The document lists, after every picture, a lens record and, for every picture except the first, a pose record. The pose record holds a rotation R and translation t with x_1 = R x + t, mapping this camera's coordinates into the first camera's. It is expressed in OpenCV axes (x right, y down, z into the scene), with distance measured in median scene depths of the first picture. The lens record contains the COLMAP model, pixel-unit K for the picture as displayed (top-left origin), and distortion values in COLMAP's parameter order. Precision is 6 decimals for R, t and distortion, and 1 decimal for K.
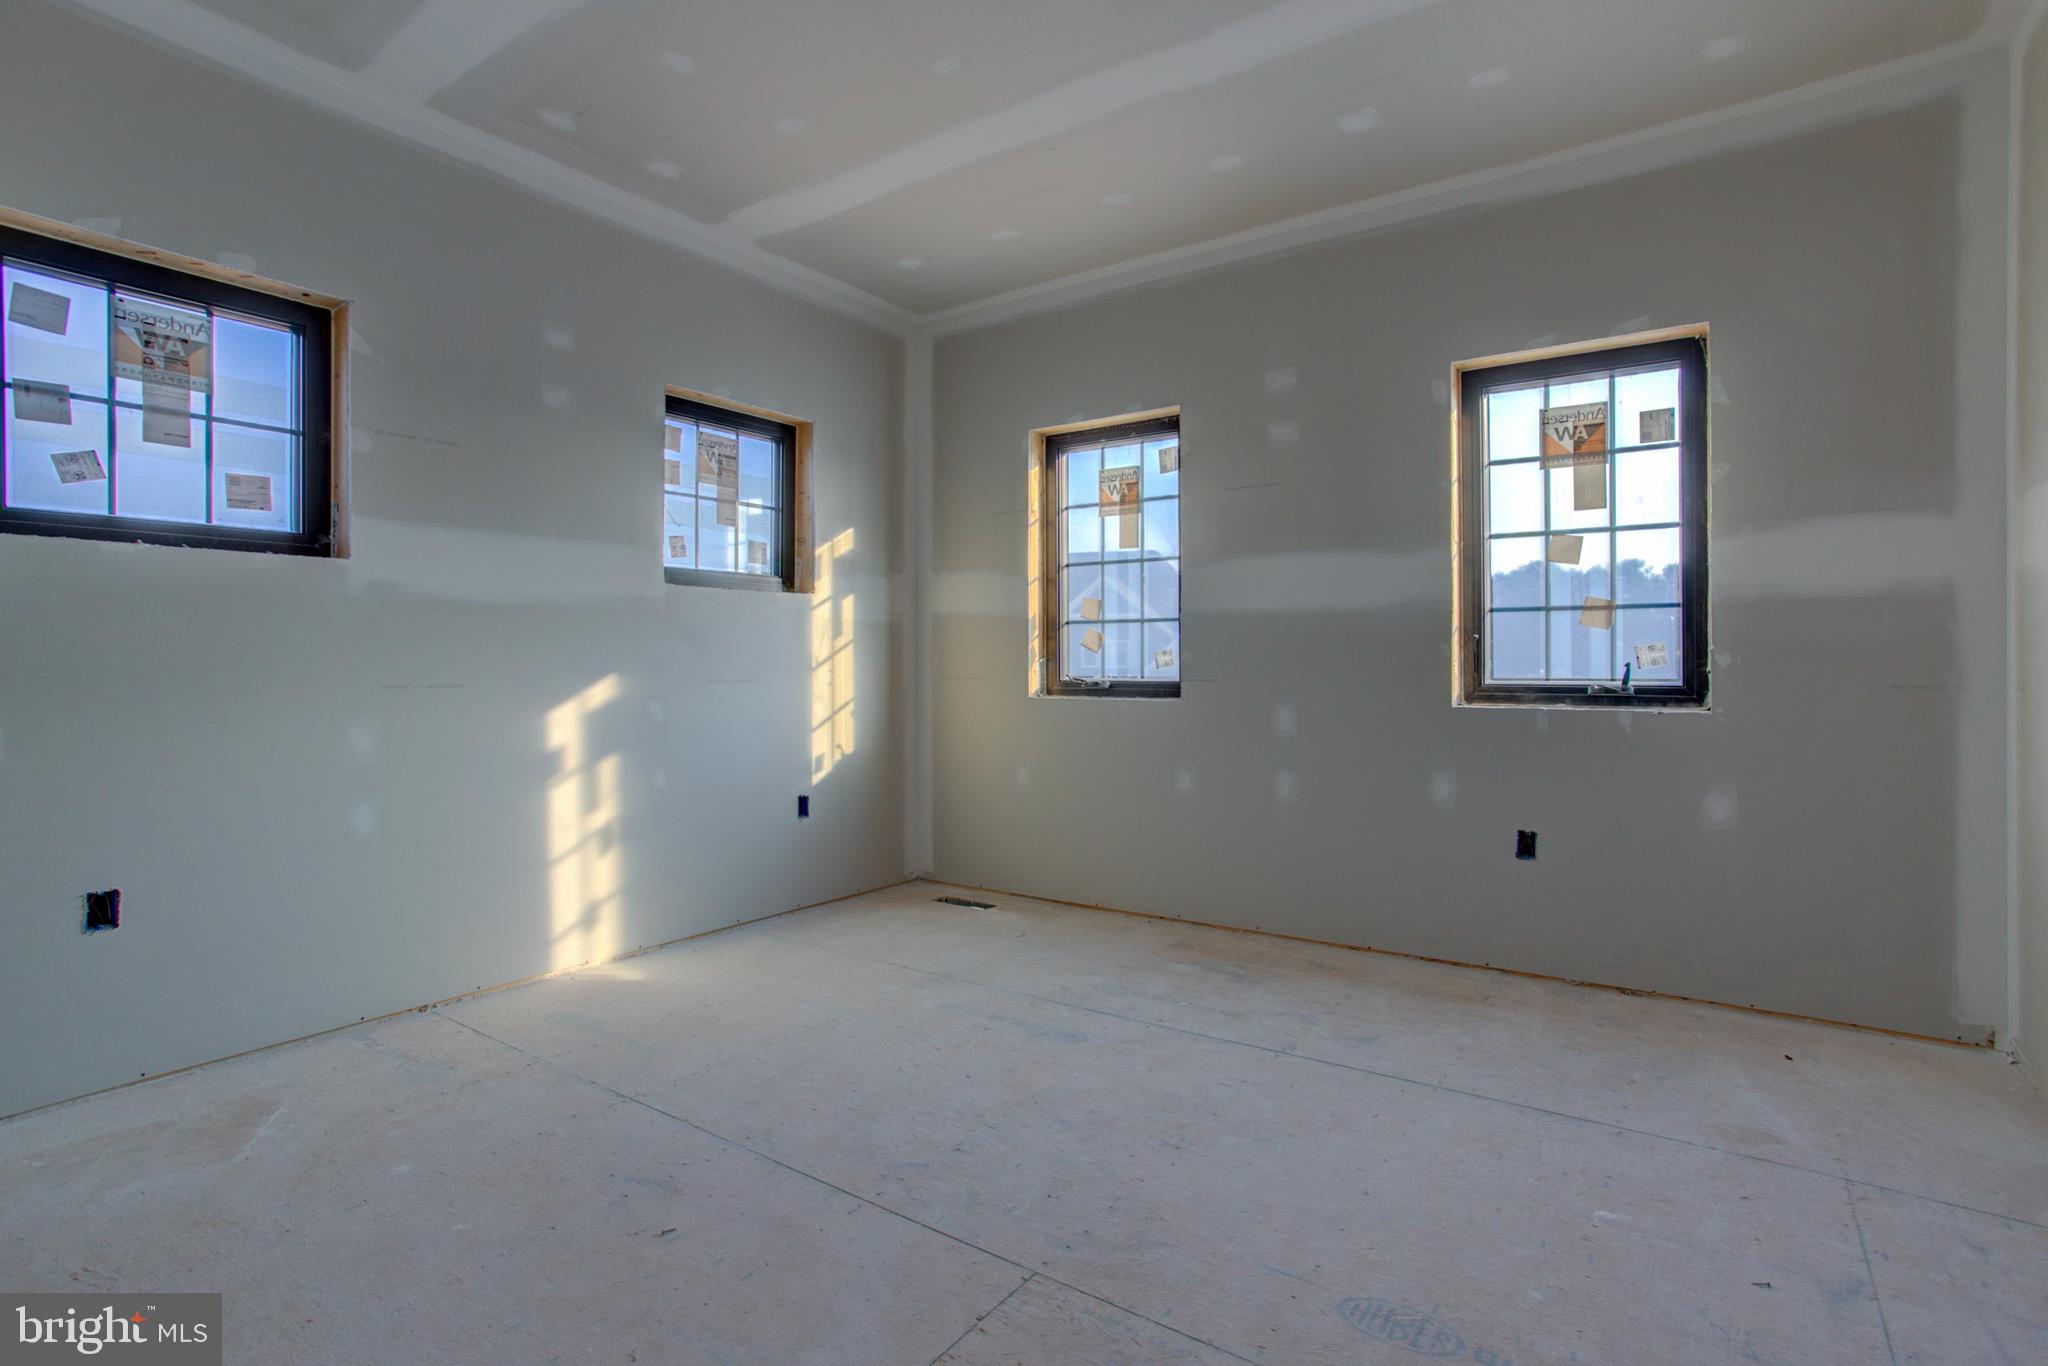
lens RADIAL K [[974.3, 0, 1030.5], [0, 974.3, 658.3], [0, 0, 1]] dist [-0.000391, 0.000013]
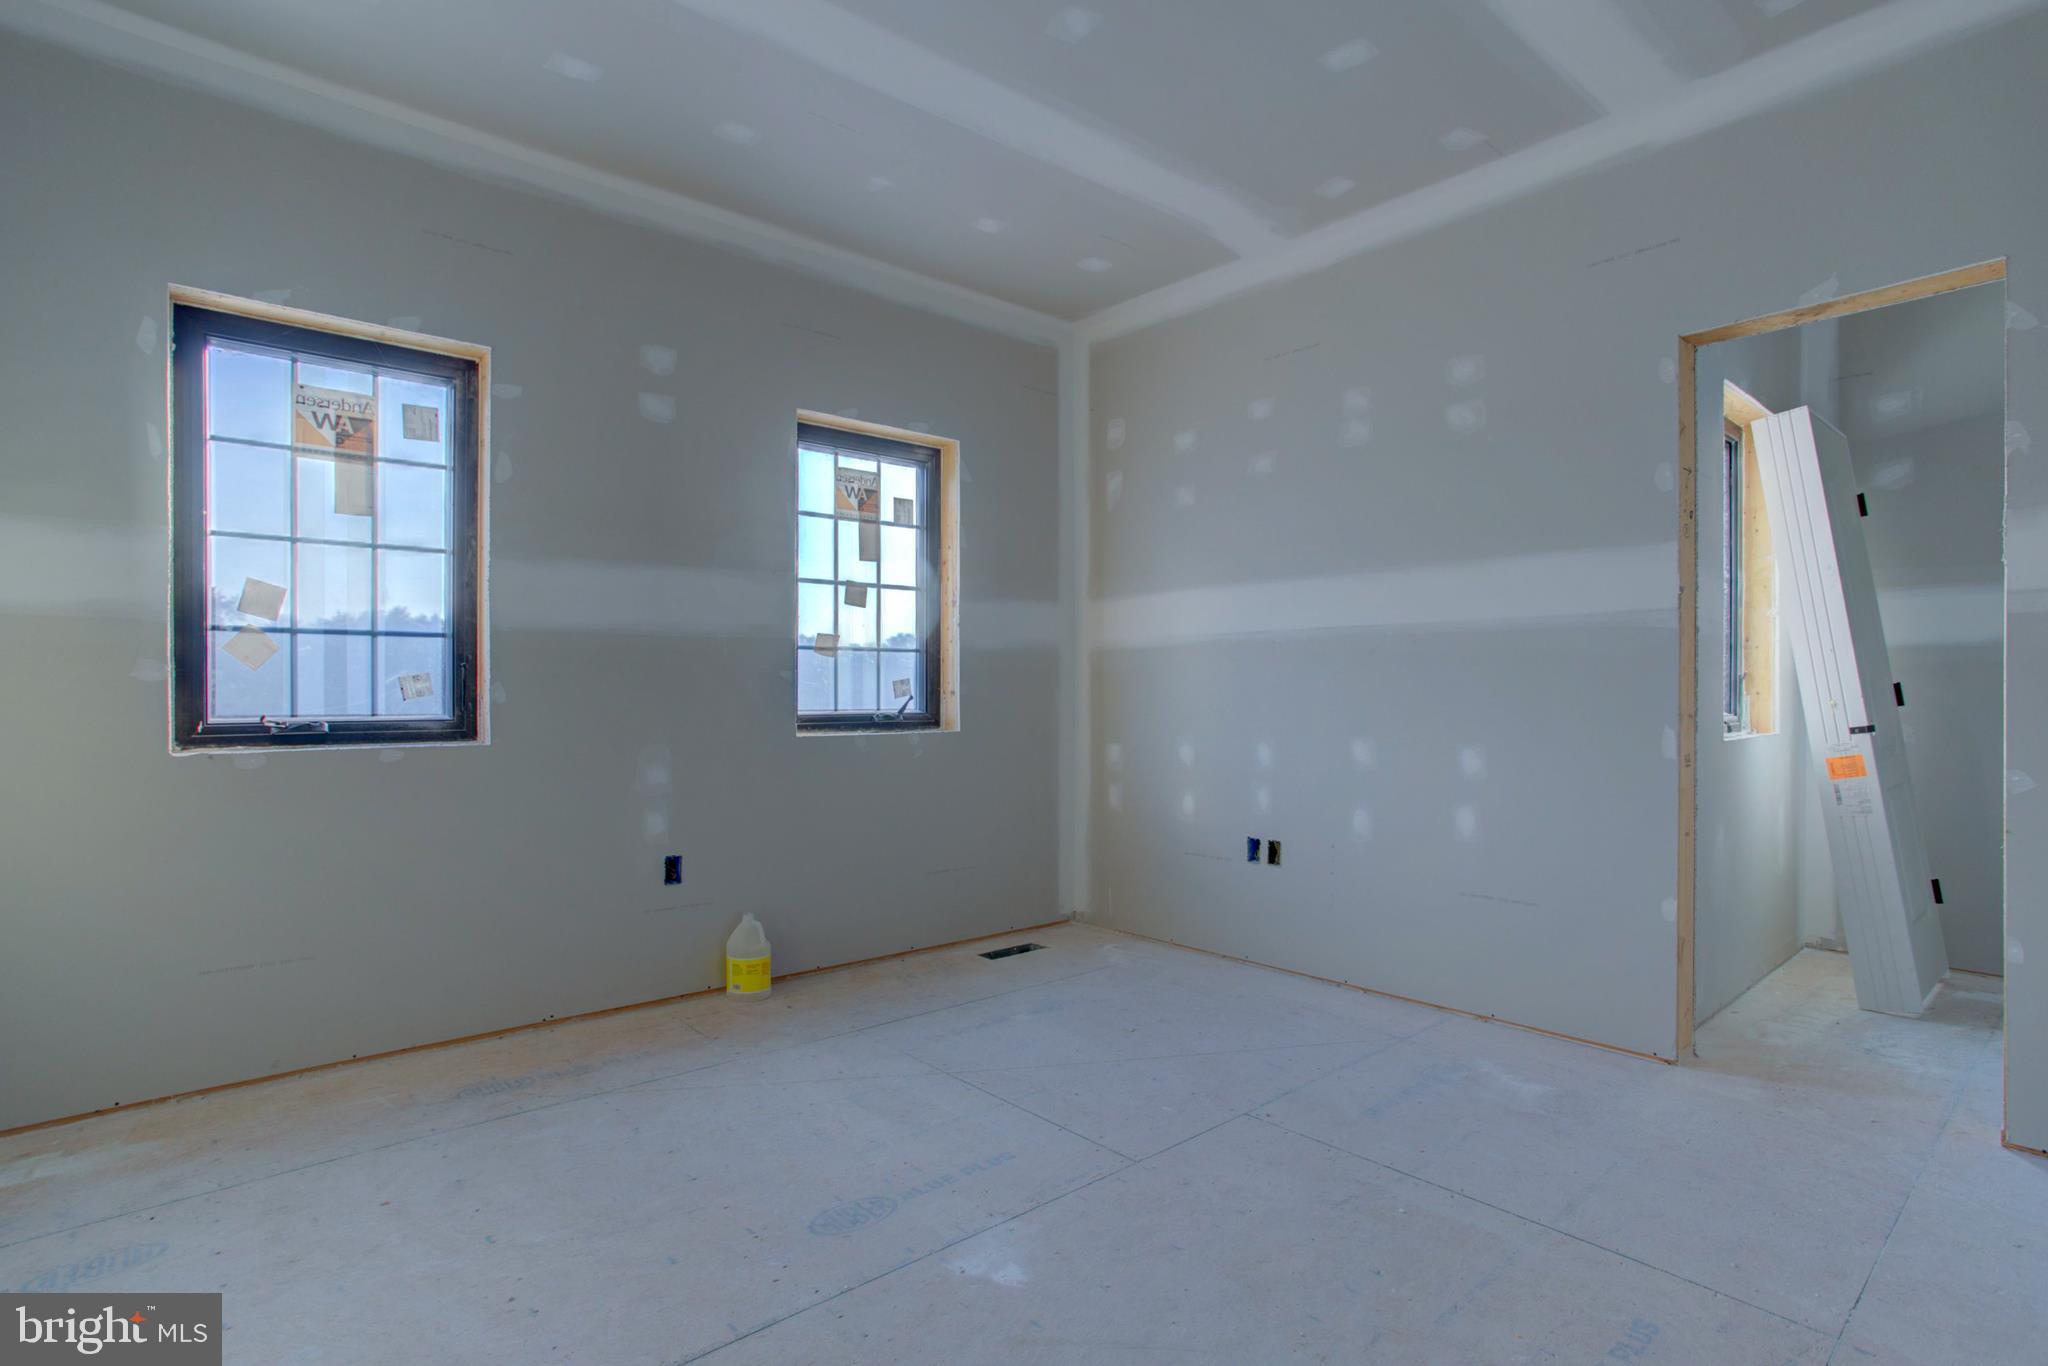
lens RADIAL K [[1081.7, 0, 1118.9], [0, 1081.7, 713.3], [0, 0, 1]] dist [-0.000570, -0.000021]
pose [[0.214866, -0.014566, 0.976535, -0.220861], [-0.005661, 0.999853, 0.016159, 0.001272], [-0.976627, -0.009000, 0.214752, 0.137256]]
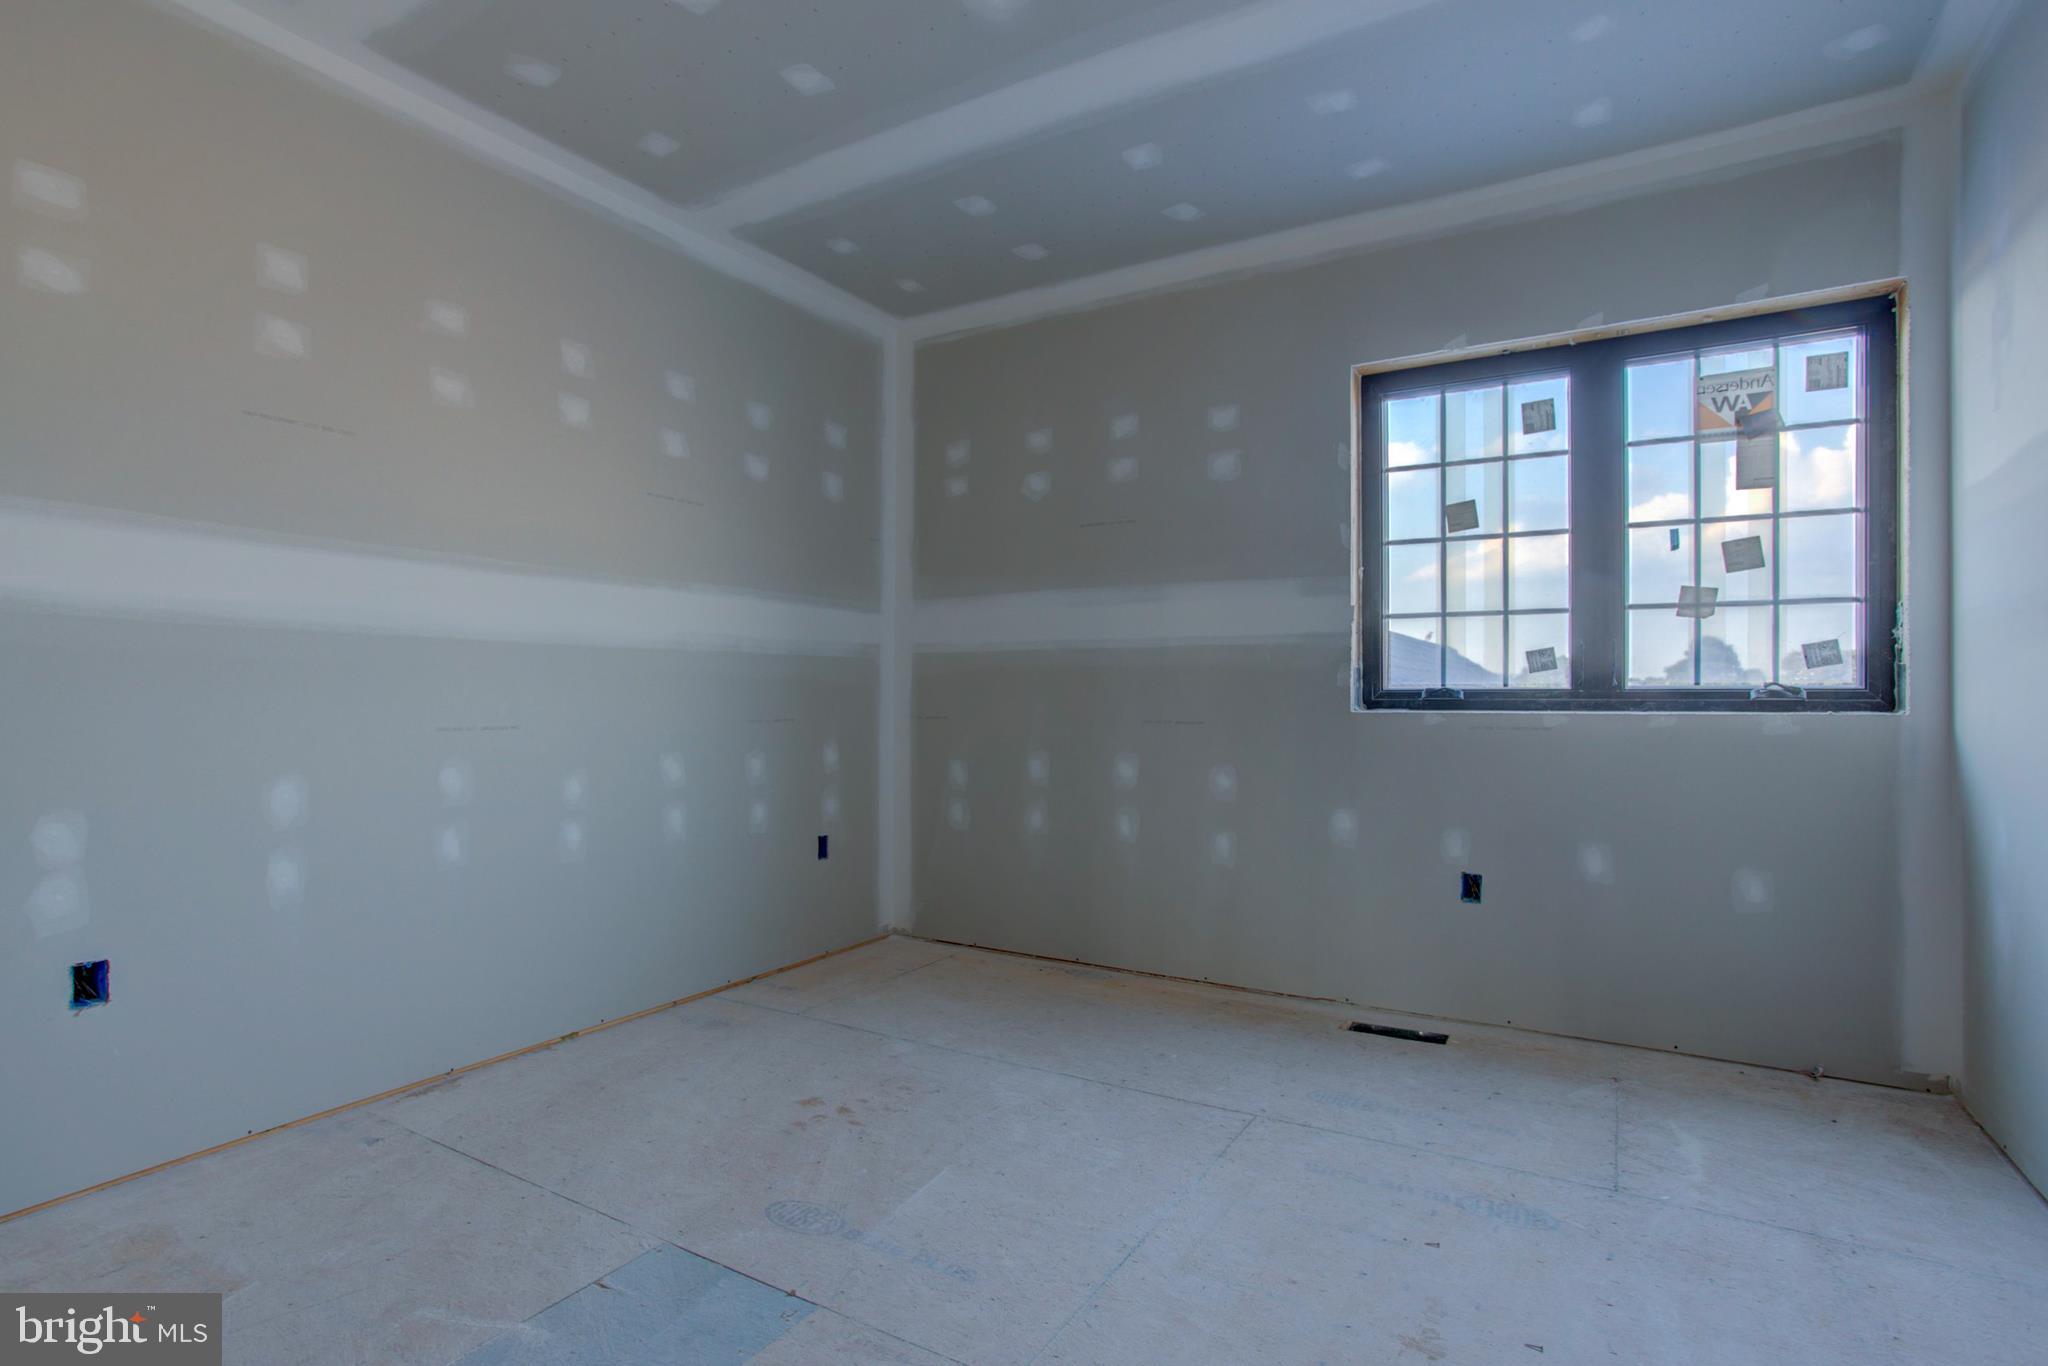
lens RADIAL K [[1053.8, 0, 1024.0], [0, 1053.8, 683.0], [0, 0, 1]] dist [0.001894, 0.000296]
pose [[0.996755, -0.013512, 0.079349, -0.167027], [0.012469, 0.999830, 0.013615, 0.000947], [-0.079519, -0.012582, 0.996754, 0.098262]]
